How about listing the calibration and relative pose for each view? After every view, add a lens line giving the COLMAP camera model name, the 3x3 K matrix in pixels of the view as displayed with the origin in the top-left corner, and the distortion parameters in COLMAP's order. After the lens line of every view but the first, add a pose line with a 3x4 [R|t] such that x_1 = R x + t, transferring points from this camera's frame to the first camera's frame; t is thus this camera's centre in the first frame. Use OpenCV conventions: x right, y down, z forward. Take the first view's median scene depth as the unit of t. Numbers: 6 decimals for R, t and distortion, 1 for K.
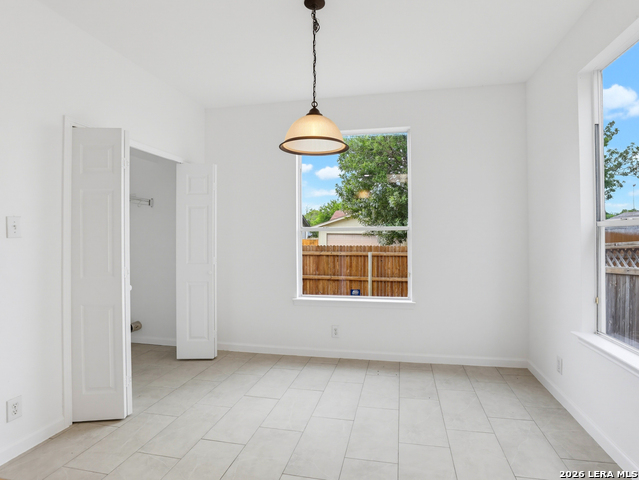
lens RADIAL K [[342.3, 0, 323.0], [0, 342.3, 233.6], [0, 0, 1]] dist [-0.035851, 0.001765]
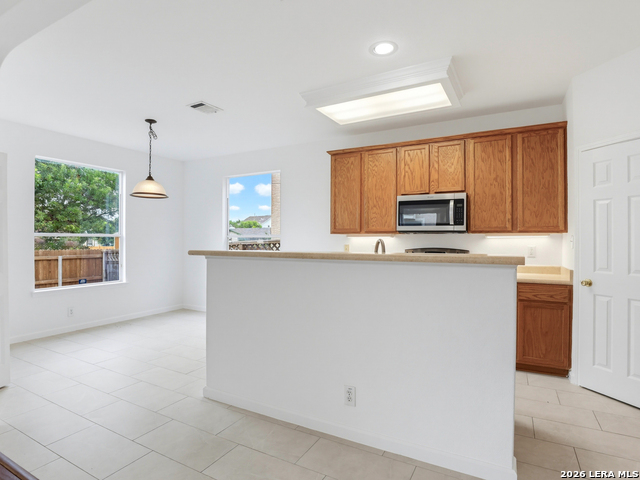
lens RADIAL K [[342.8, 0, 334.3], [0, 342.8, 234.9], [0, 0, 1]] dist [-0.035851, 0.001765]
pose [[0.269814, 0.021572, 0.962671, -0.933421], [-0.012203, 0.999745, -0.018983, 0.000789], [-0.962835, -0.006626, 0.270009, -0.323363]]
